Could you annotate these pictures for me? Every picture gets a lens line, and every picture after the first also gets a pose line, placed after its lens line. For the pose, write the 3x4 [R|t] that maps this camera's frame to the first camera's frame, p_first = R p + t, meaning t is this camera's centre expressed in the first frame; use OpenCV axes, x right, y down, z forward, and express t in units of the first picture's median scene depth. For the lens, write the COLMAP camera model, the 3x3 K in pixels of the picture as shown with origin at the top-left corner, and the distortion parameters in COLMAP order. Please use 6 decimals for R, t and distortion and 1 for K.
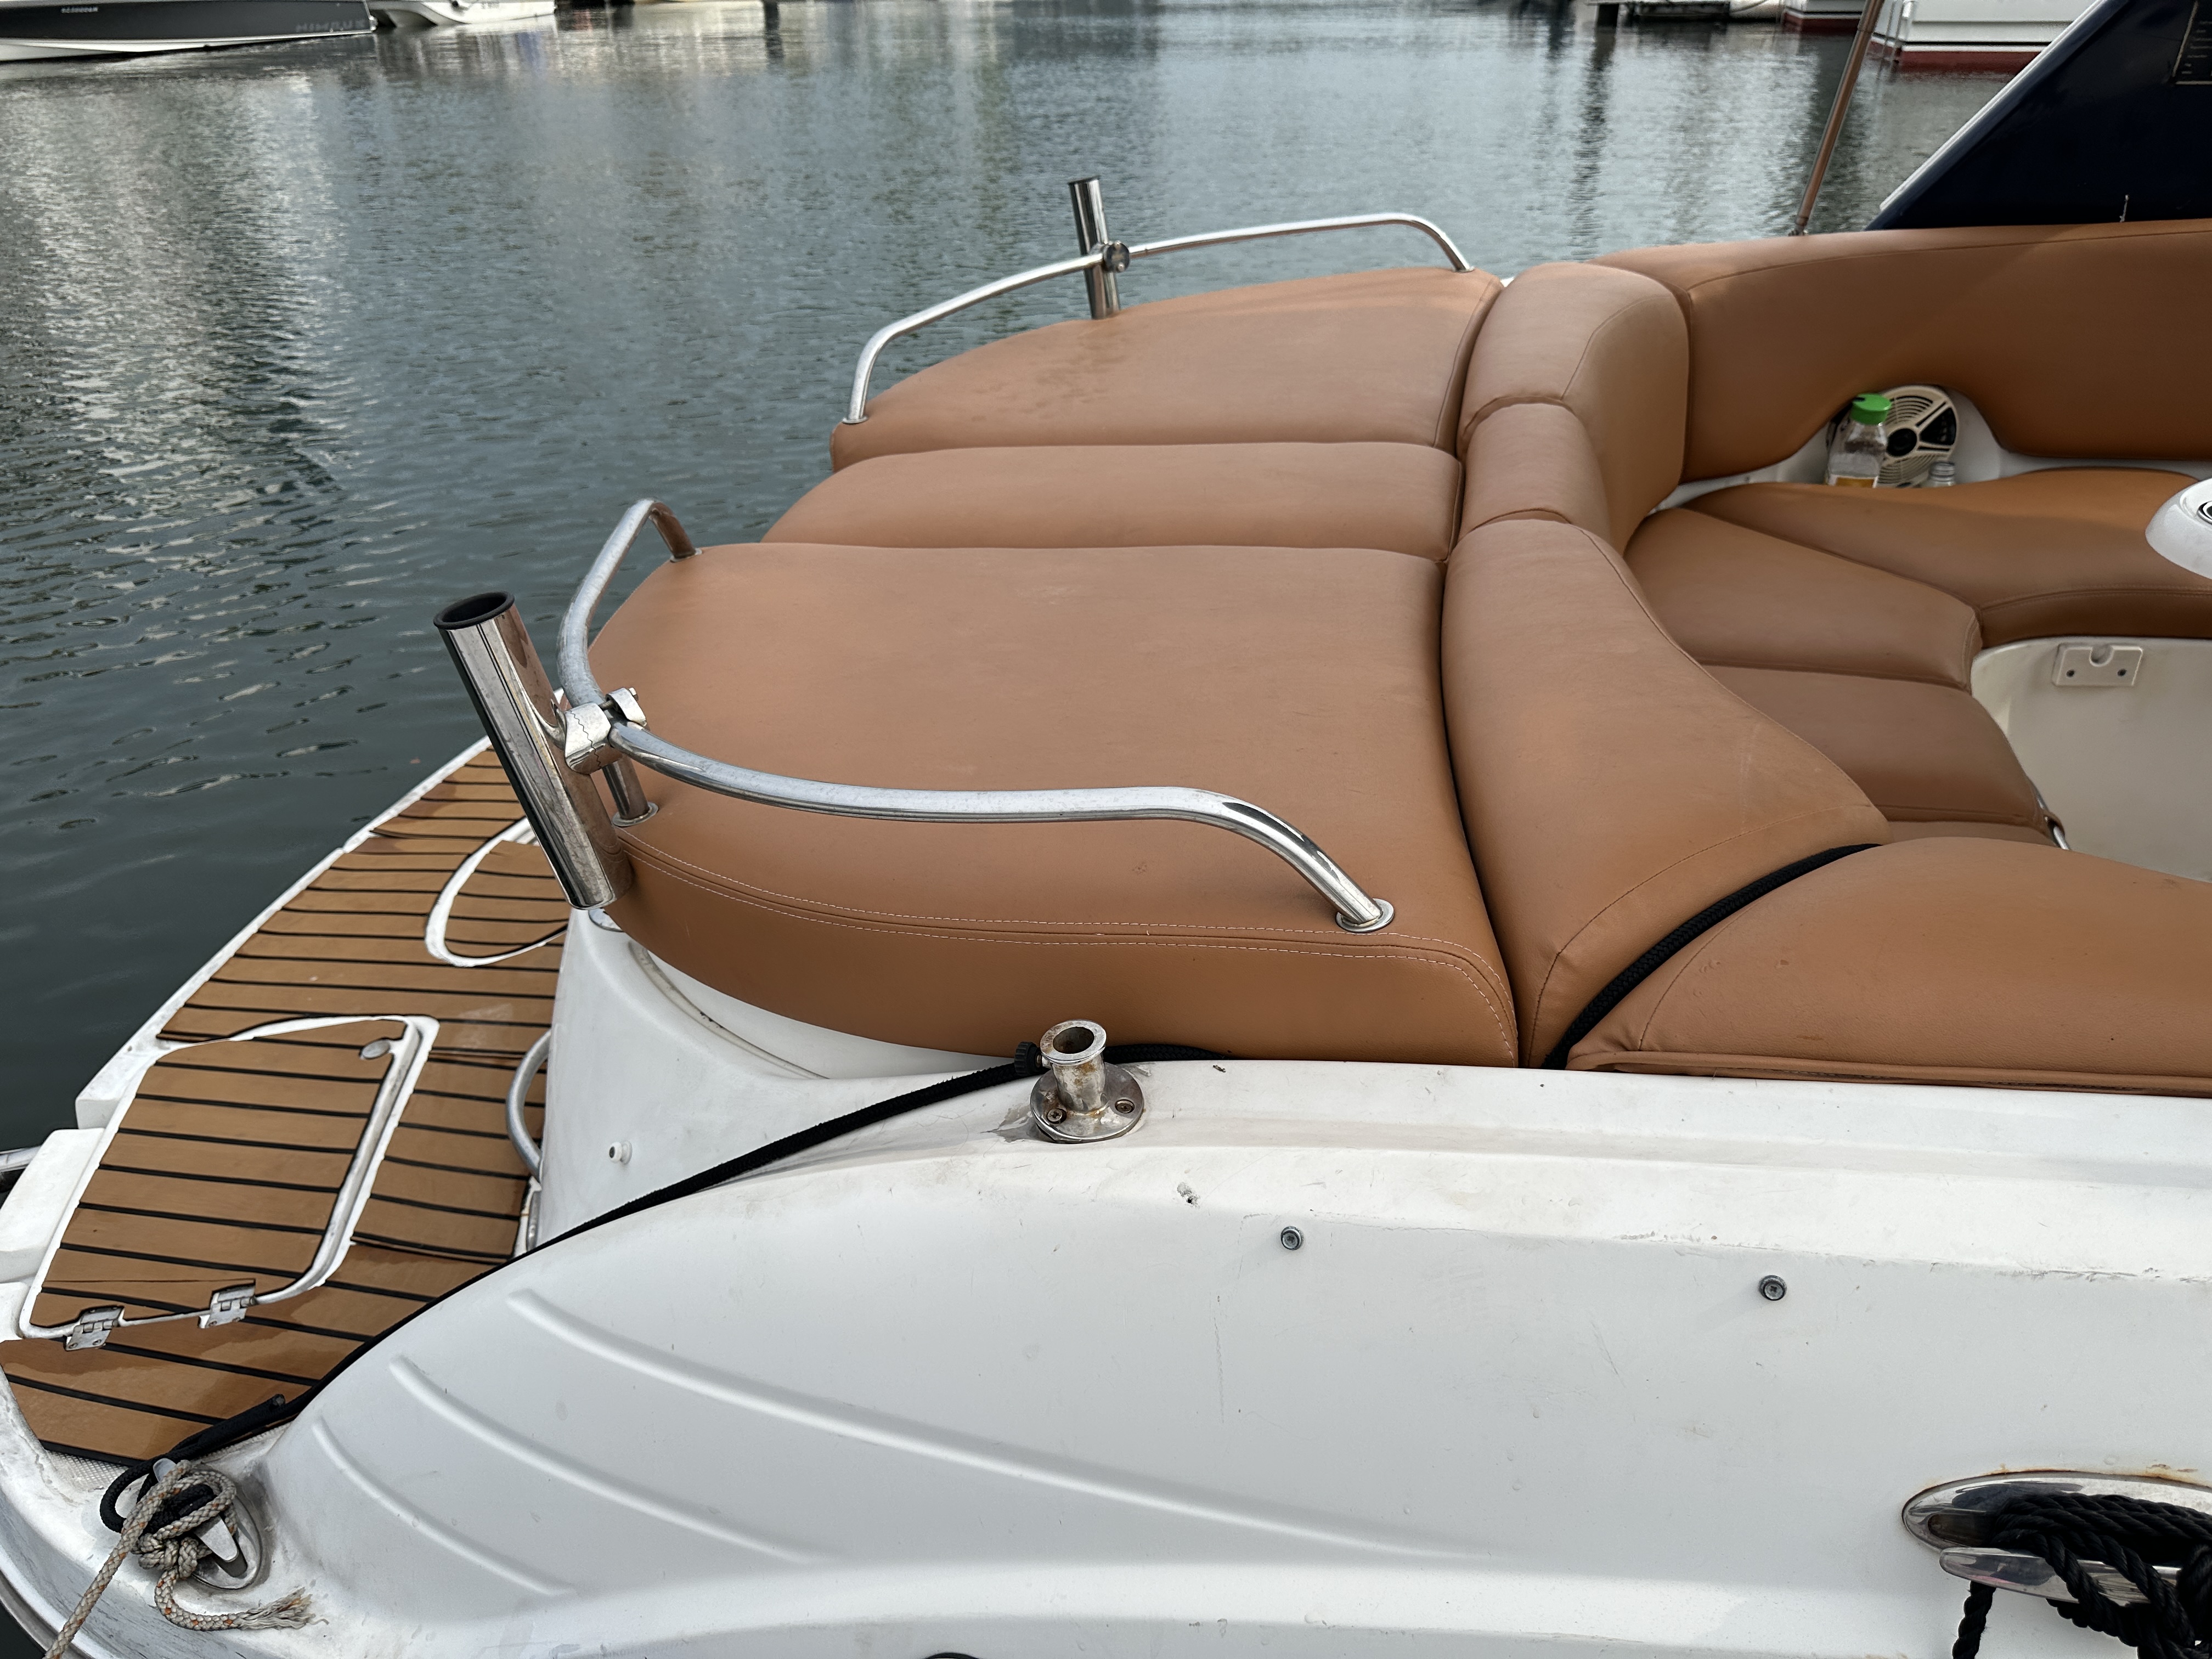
lens RADIAL K [[1537.5, 0, 1096.3], [0, 1537.5, 822.6], [0, 0, 1]] dist [0.000299, -0.007228]
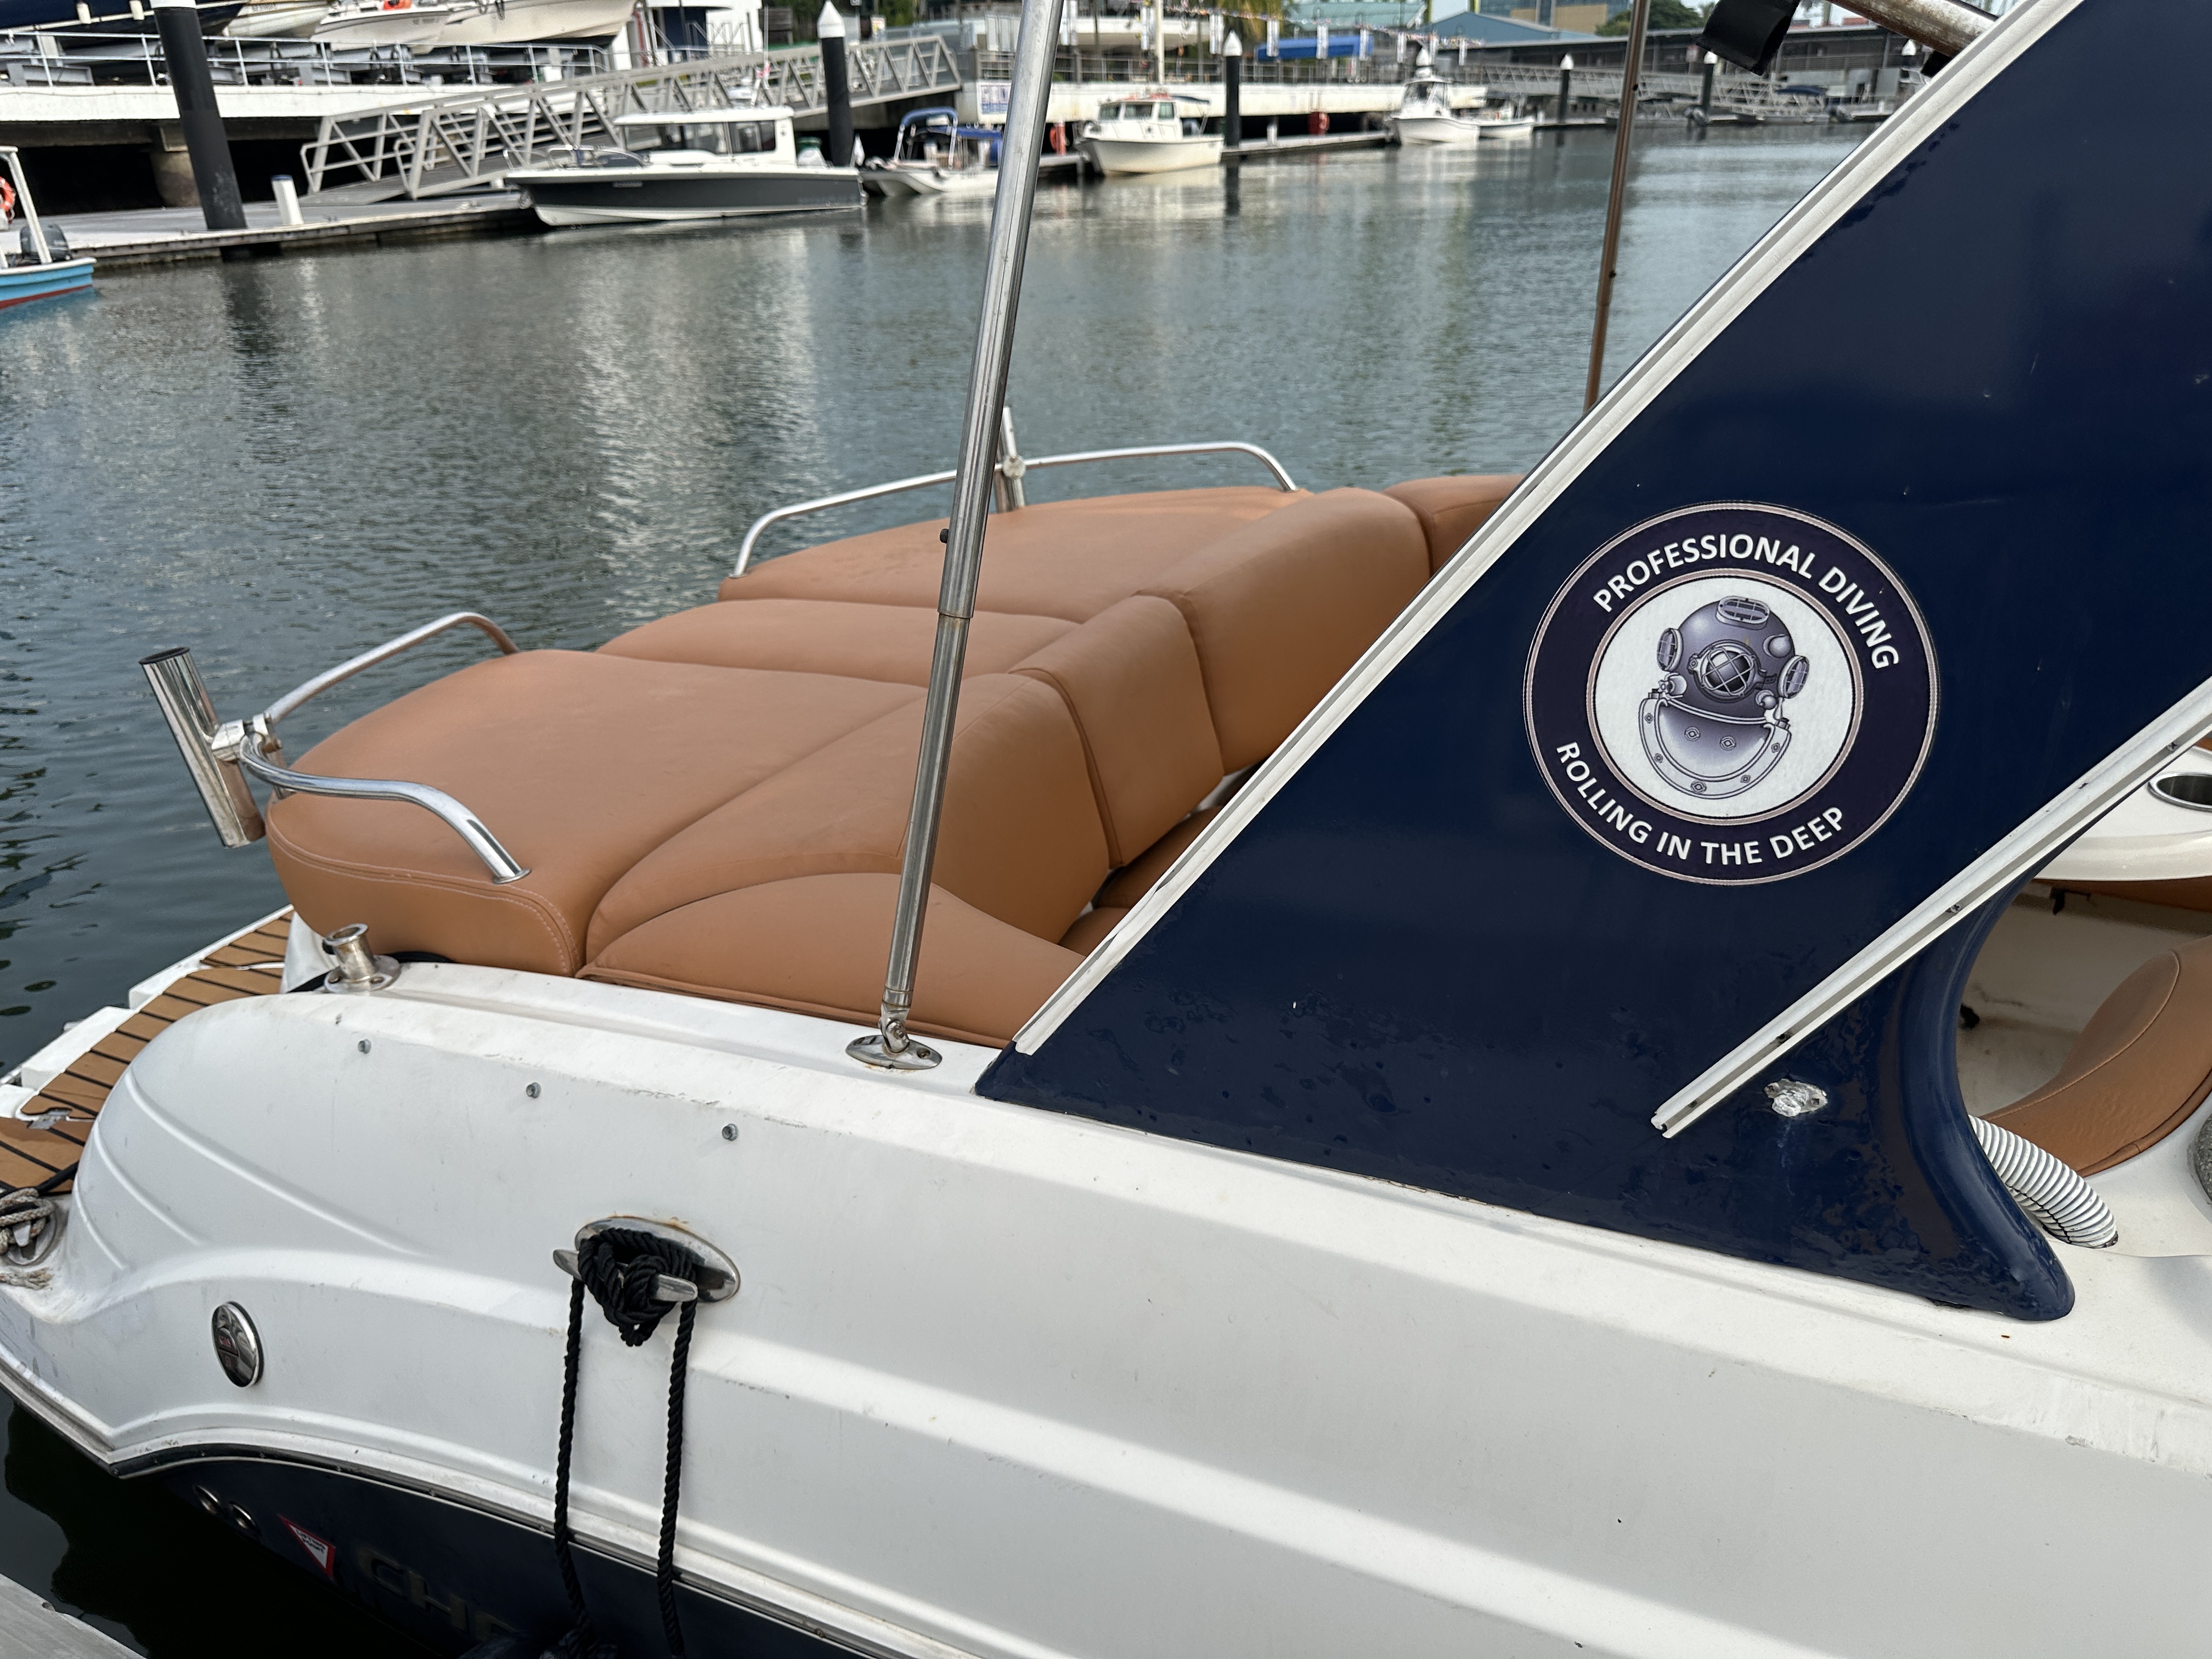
lens RADIAL K [[1570.5, 0, 1121.9], [0, 1570.5, 823.5], [0, 0, 1]] dist [-0.002721, -0.007167]
pose [[0.963272, 0.091010, -0.252633, 0.904784], [-0.113607, 0.990590, -0.076320, 0.044312], [0.243310, 0.102218, 0.964547, -0.325871]]
